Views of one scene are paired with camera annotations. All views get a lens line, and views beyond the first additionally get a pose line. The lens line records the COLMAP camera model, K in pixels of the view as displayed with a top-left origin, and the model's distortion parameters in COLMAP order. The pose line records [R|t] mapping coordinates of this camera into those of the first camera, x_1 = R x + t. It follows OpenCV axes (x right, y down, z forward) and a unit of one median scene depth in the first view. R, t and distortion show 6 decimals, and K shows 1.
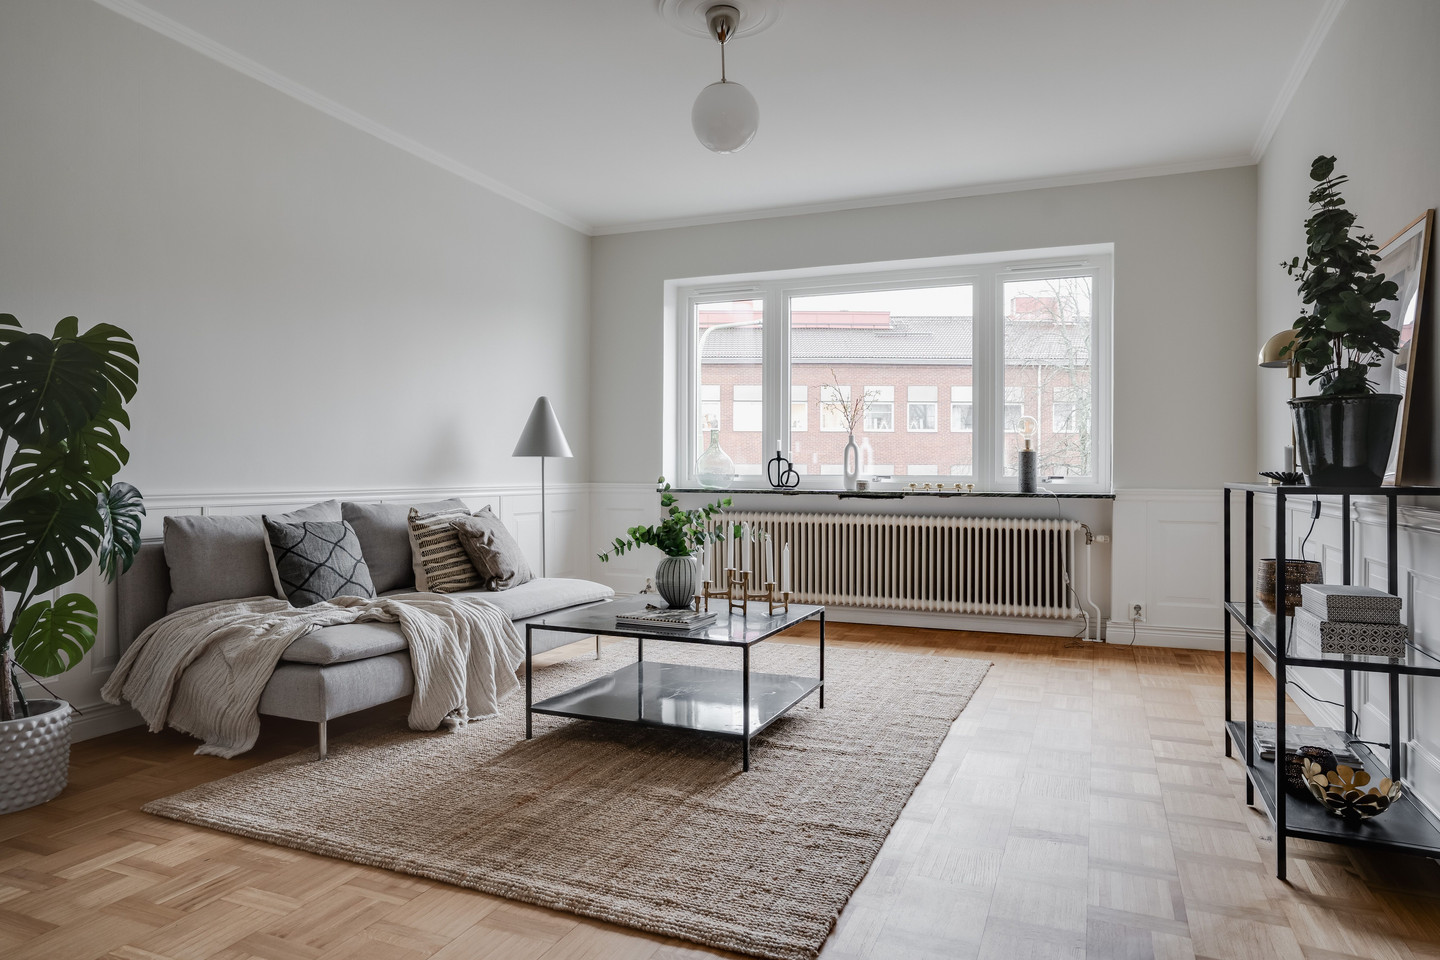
lens RADIAL K [[900.0, 0, 717.6], [0, 900.0, 480.7], [0, 0, 1]] dist [-0.006546, -0.000946]
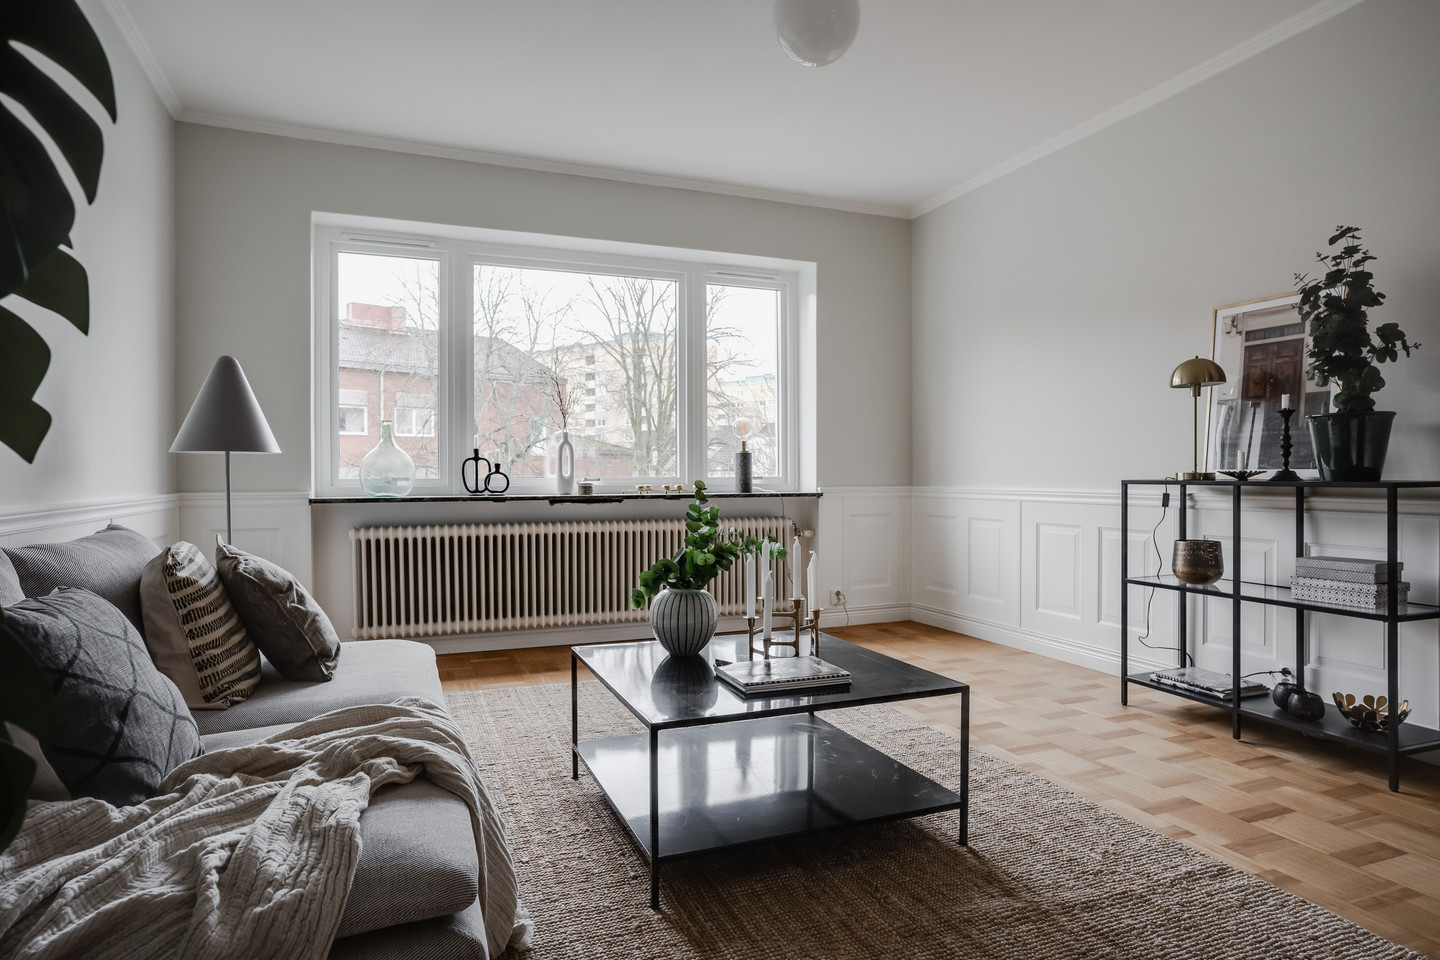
lens RADIAL K [[839.3, 0, 723.9], [0, 839.3, 473.9], [0, 0, 1]] dist [-0.009780, 0.006447]
pose [[0.702035, -0.005787, 0.712119, -0.352914], [0.012560, 0.999912, -0.004256, -0.004546], [-0.712031, 0.011932, 0.702046, 0.338540]]
